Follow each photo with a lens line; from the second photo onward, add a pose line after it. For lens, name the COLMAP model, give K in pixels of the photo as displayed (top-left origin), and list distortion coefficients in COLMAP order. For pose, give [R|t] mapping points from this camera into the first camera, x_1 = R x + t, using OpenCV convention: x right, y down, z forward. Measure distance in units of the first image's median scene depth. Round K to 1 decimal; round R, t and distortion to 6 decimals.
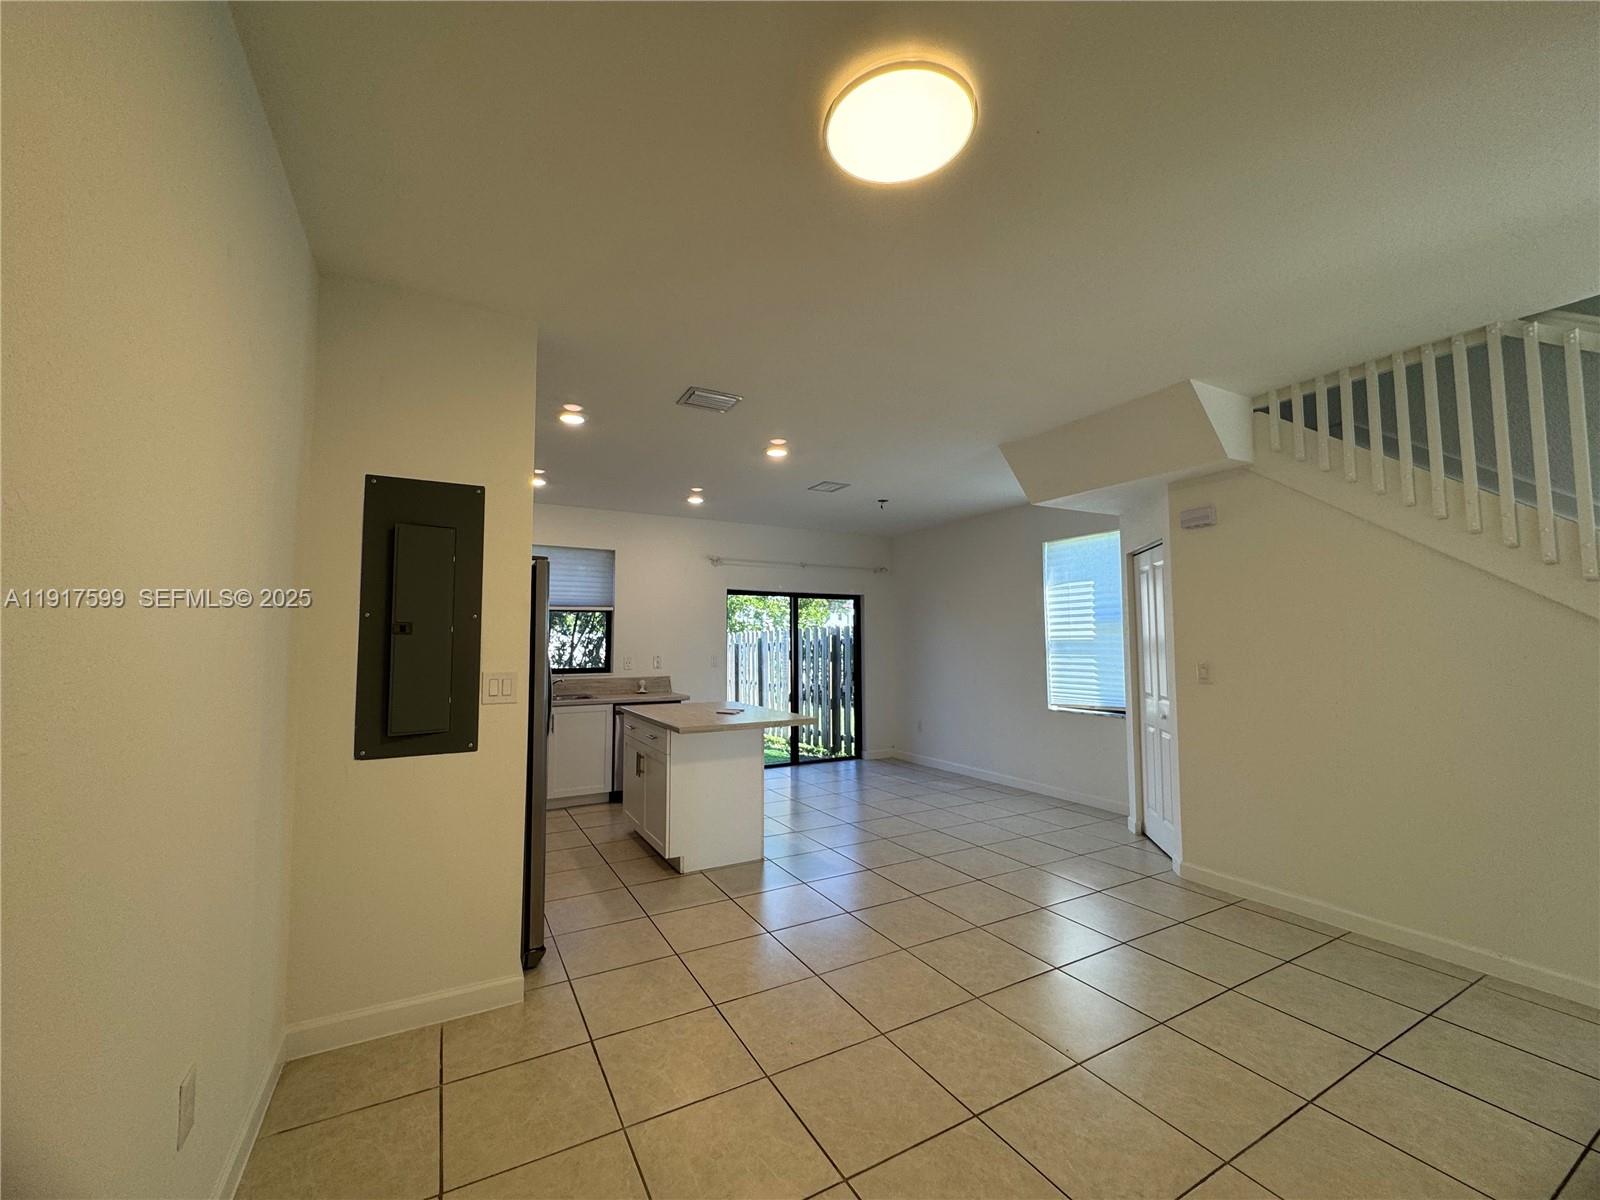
lens RADIAL K [[635.7, 0, 800.0], [0, 635.7, 600.0], [0, 0, 1]] dist [-0.002697, -0.000098]
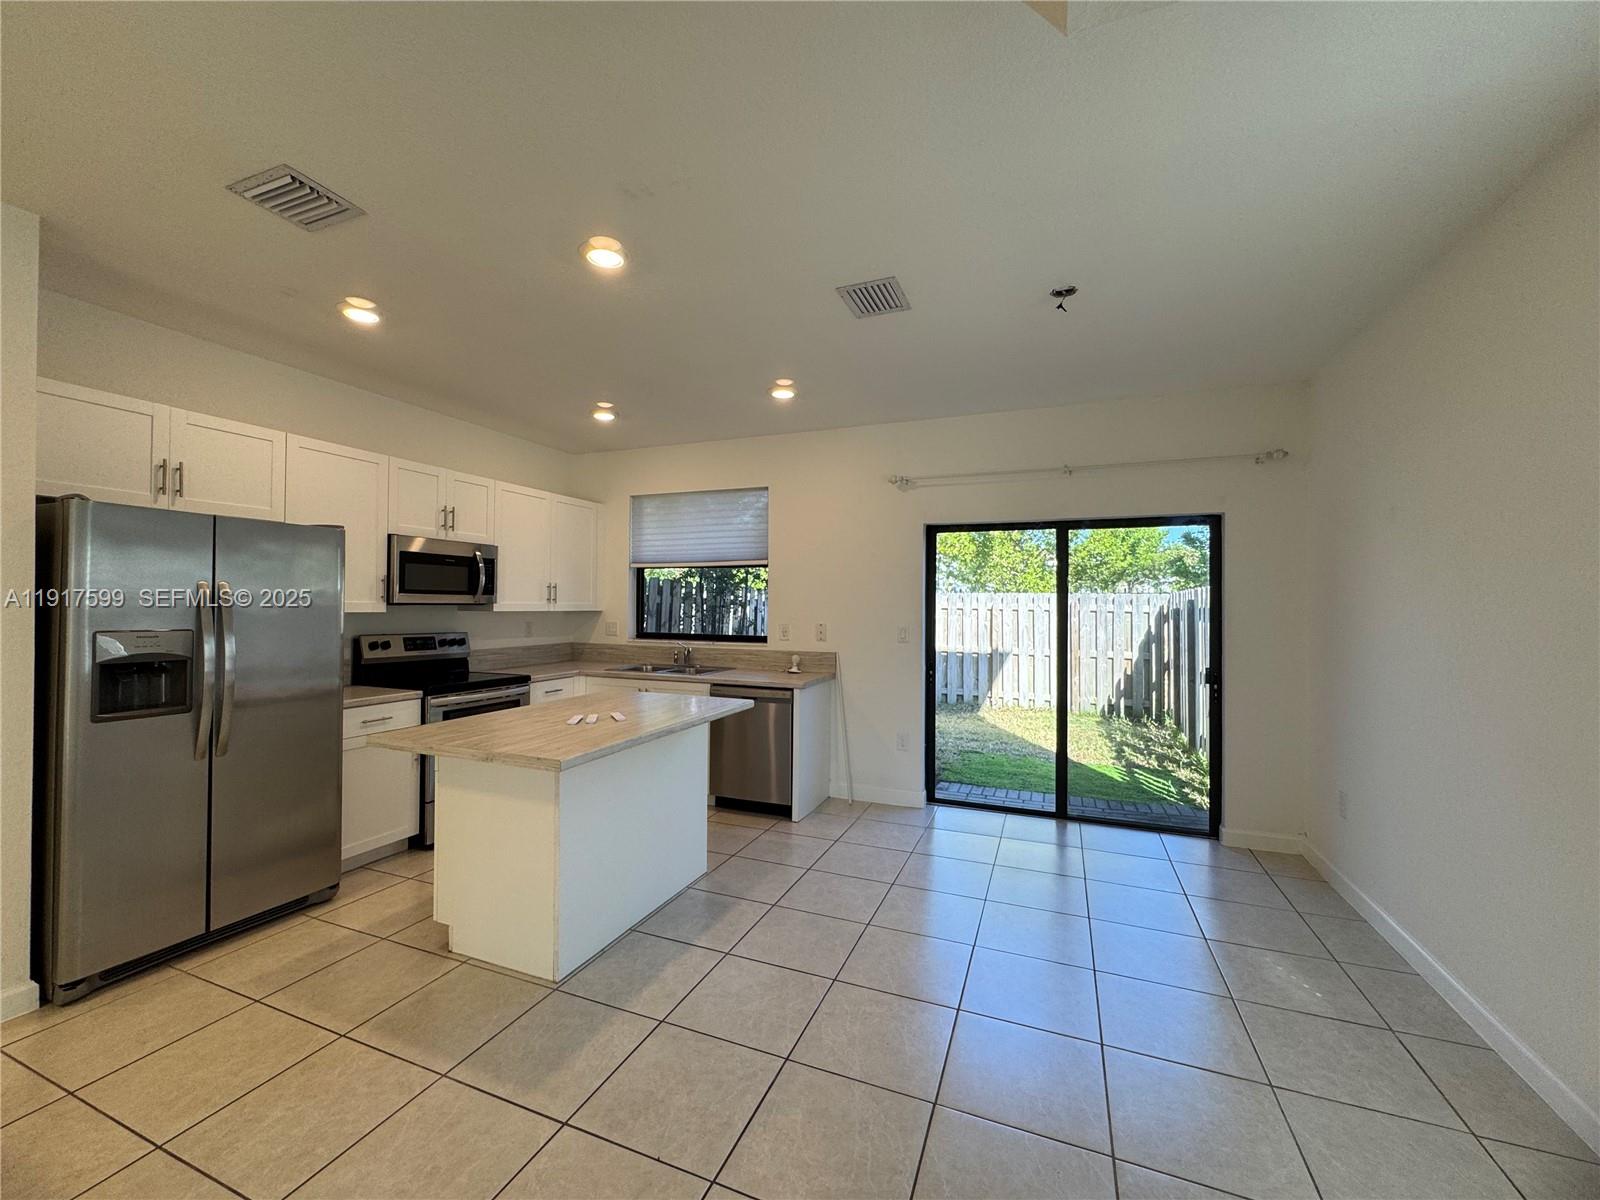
lens RADIAL K [[635.7, 0, 800.0], [0, 635.7, 600.0], [0, 0, 1]] dist [-0.002697, -0.000098]
pose [[0.629534, 0.002744, -0.776968, 0.348016], [0.044808, 0.998201, 0.039831, 0.031738], [0.775680, -0.059890, 0.628278, 0.547939]]
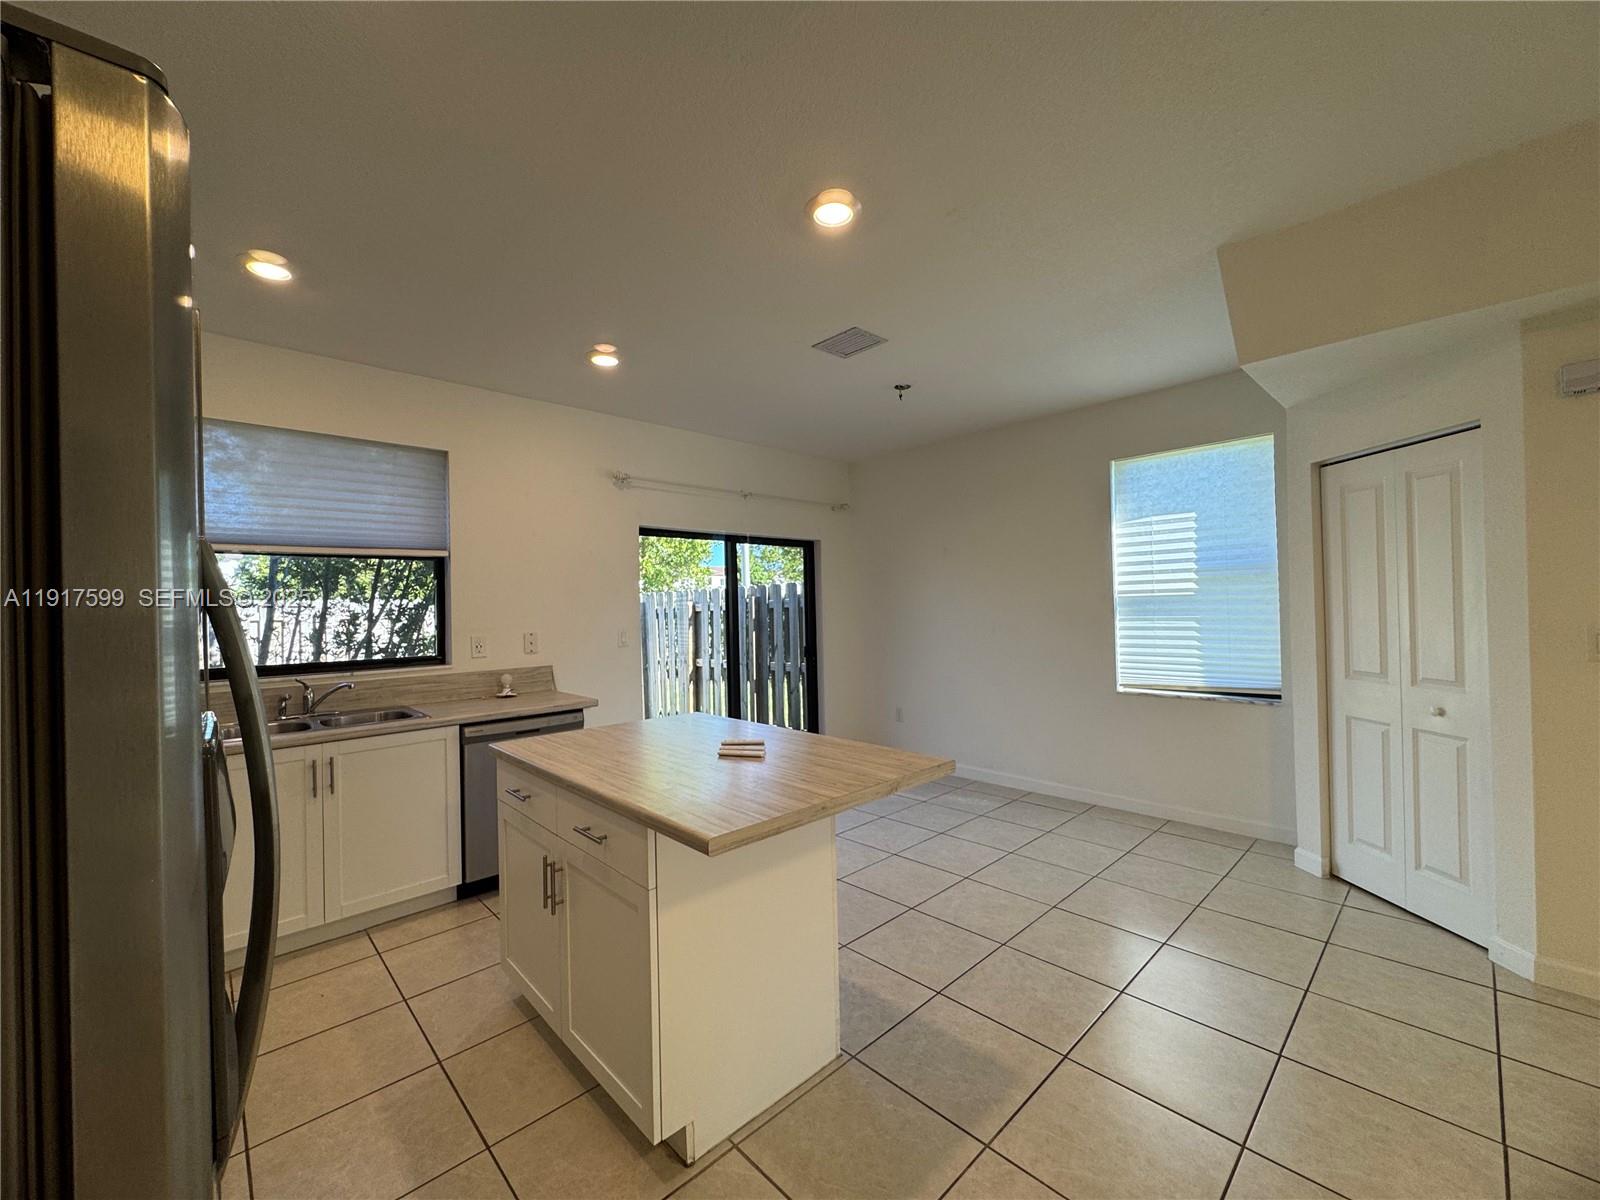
lens RADIAL K [[635.7, 0, 800.0], [0, 635.7, 600.0], [0, 0, 1]] dist [-0.002697, -0.000098]
pose [[0.968596, -0.015823, 0.248136, -0.131758], [0.001706, 0.998373, 0.057002, 0.023948], [-0.248634, -0.054789, 0.967047, 0.371467]]
